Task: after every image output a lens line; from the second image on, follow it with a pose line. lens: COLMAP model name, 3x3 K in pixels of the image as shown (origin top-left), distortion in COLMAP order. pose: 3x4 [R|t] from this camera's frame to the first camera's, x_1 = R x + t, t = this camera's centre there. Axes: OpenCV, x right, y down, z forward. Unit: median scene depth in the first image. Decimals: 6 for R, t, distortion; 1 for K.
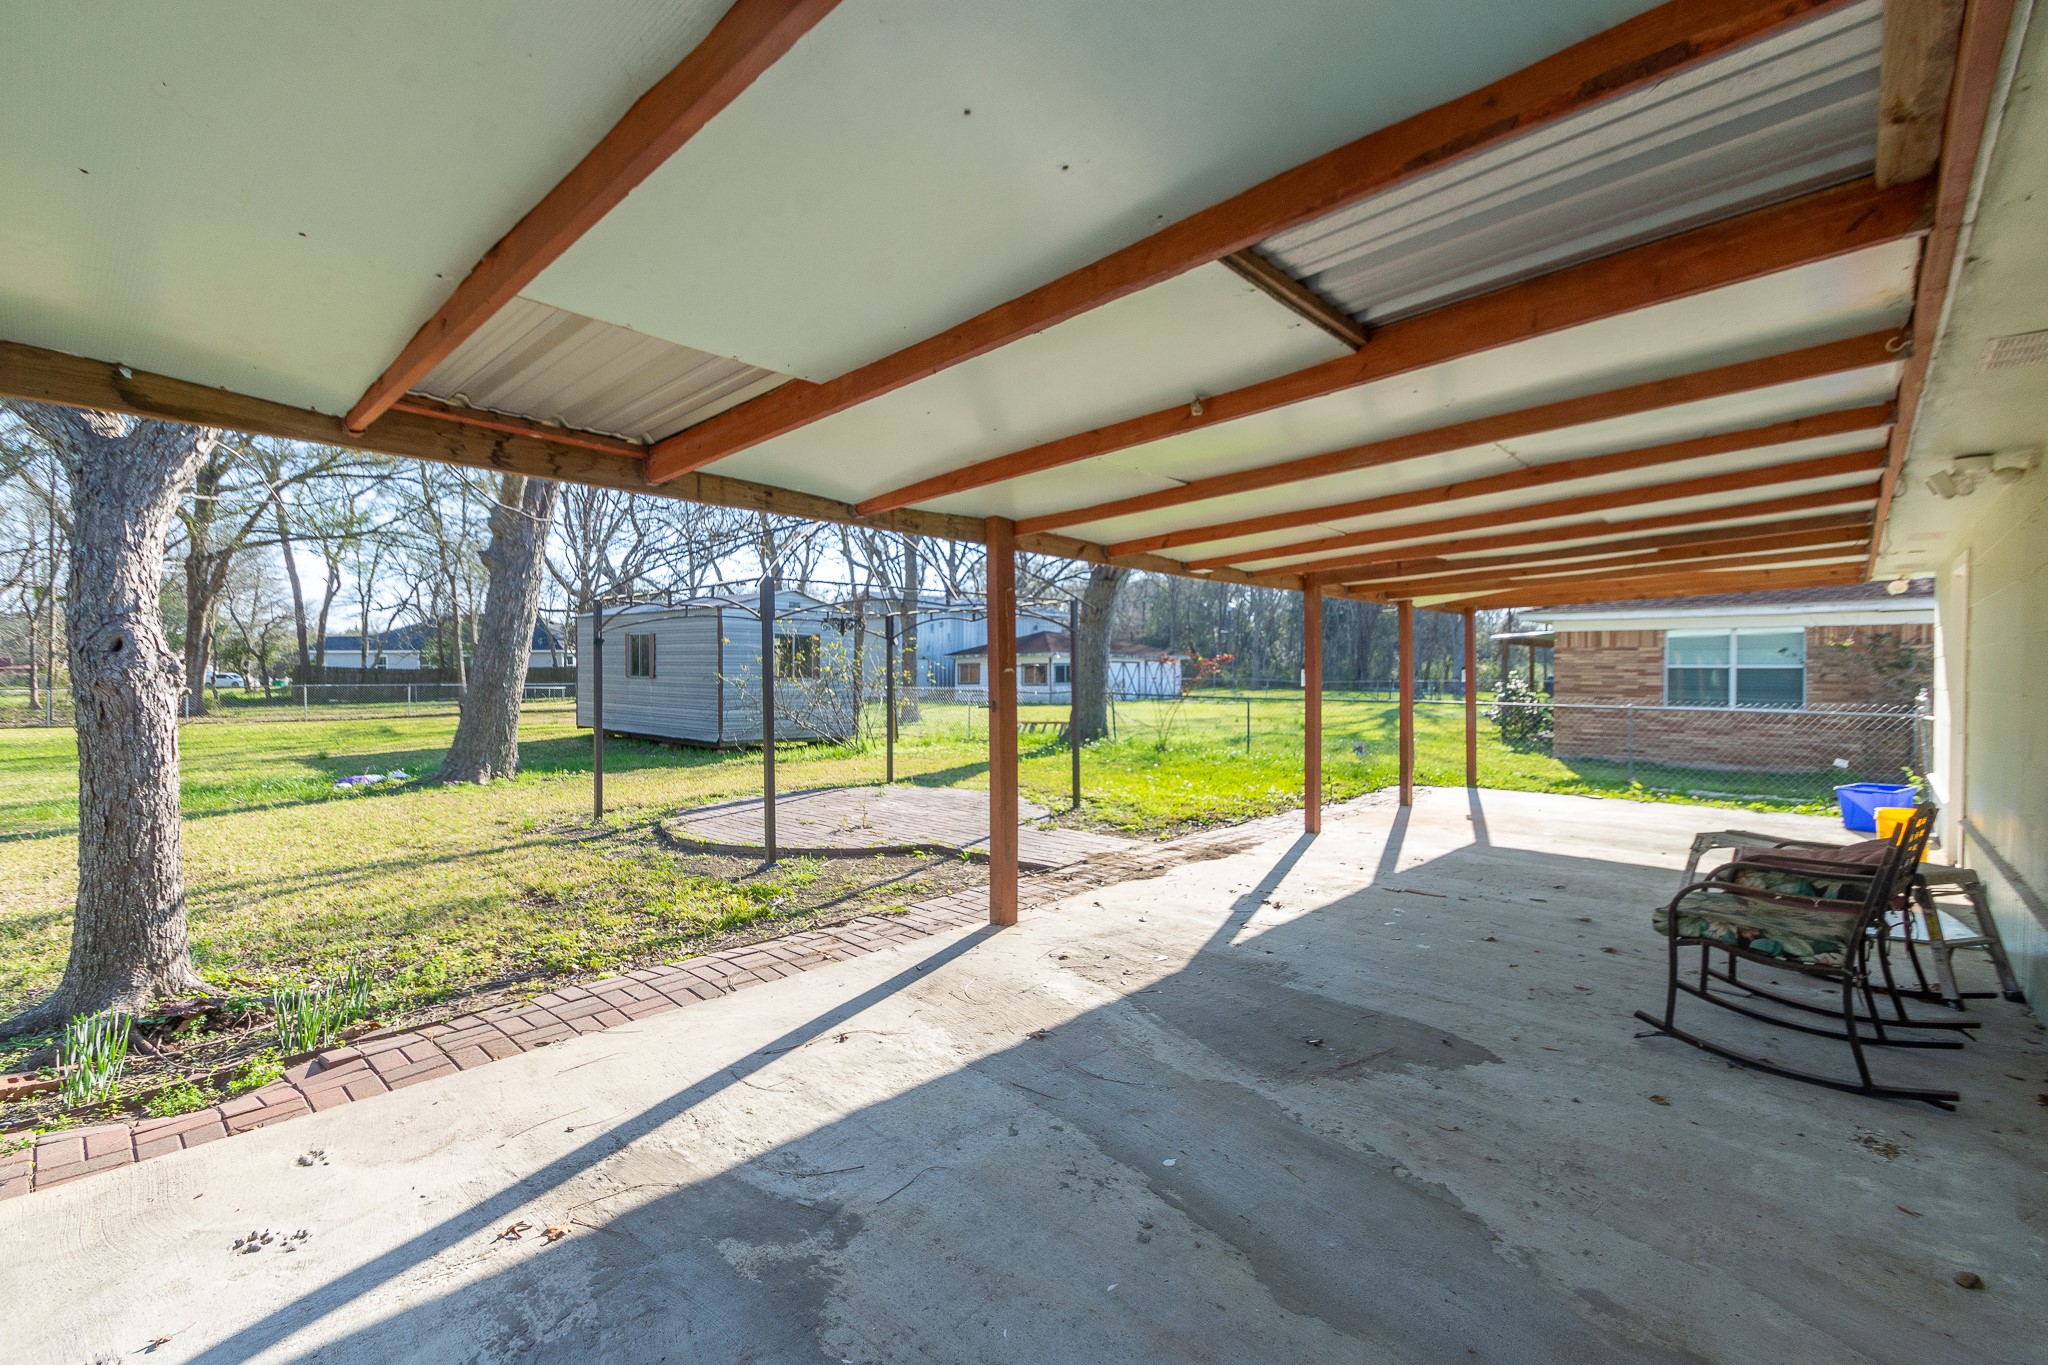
lens RADIAL K [[915.3, 0, 1033.2], [0, 915.3, 689.8], [0, 0, 1]] dist [0.010736, 0.000094]
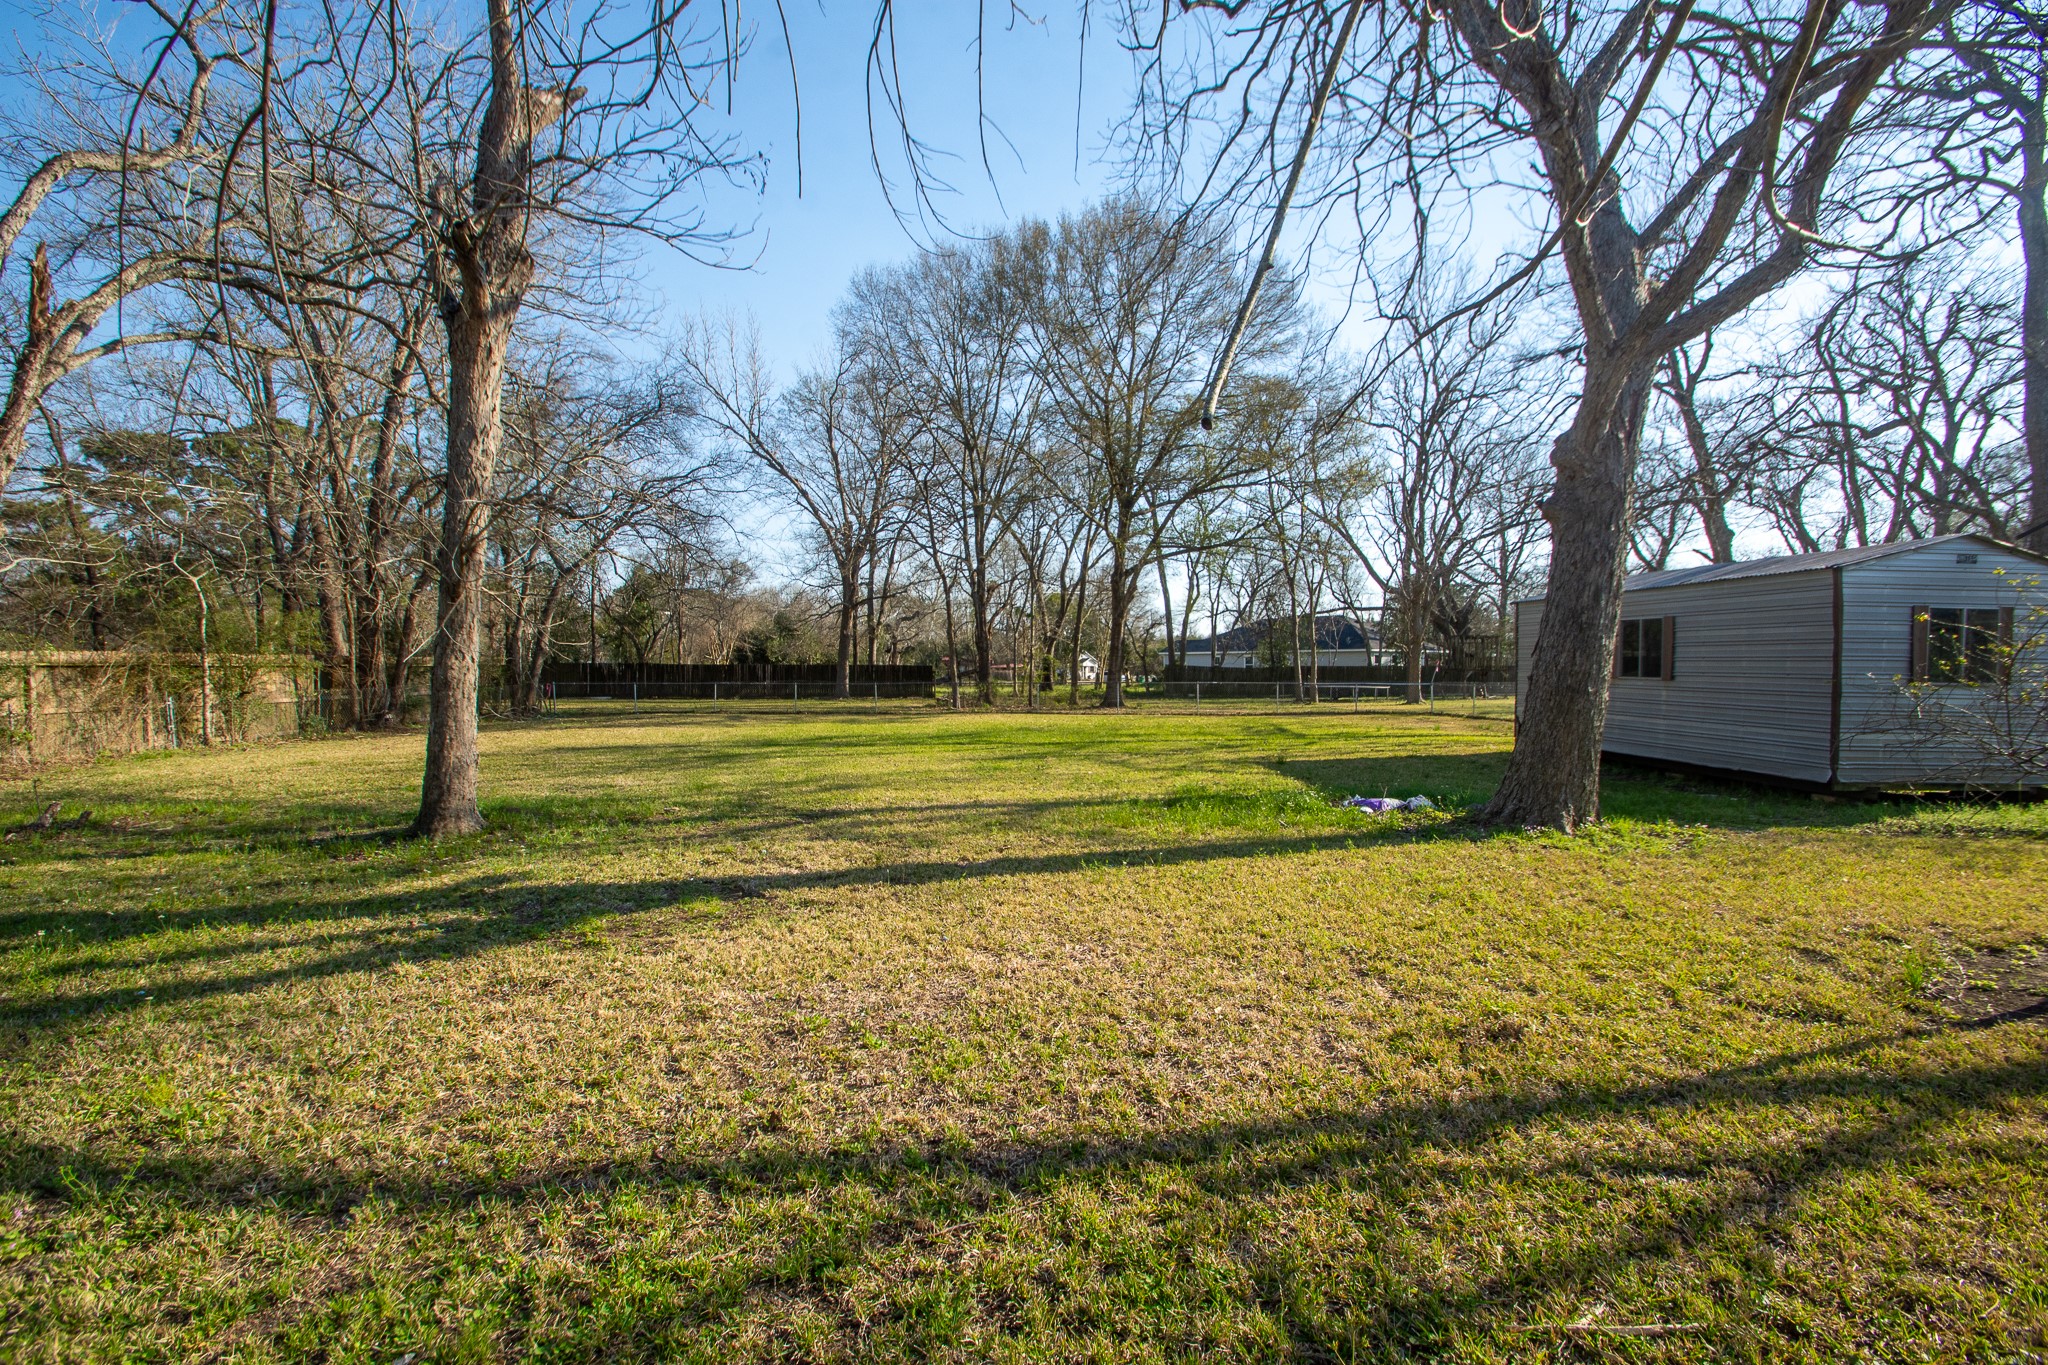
lens RADIAL K [[915.3, 0, 1033.2], [0, 915.3, 689.8], [0, 0, 1]] dist [0.010736, 0.000094]
pose [[0.708914, 0.019573, -0.705024, -0.101286], [-0.019745, 0.999774, 0.007902, -0.000426], [0.705019, 0.008319, 0.709140, 0.058938]]
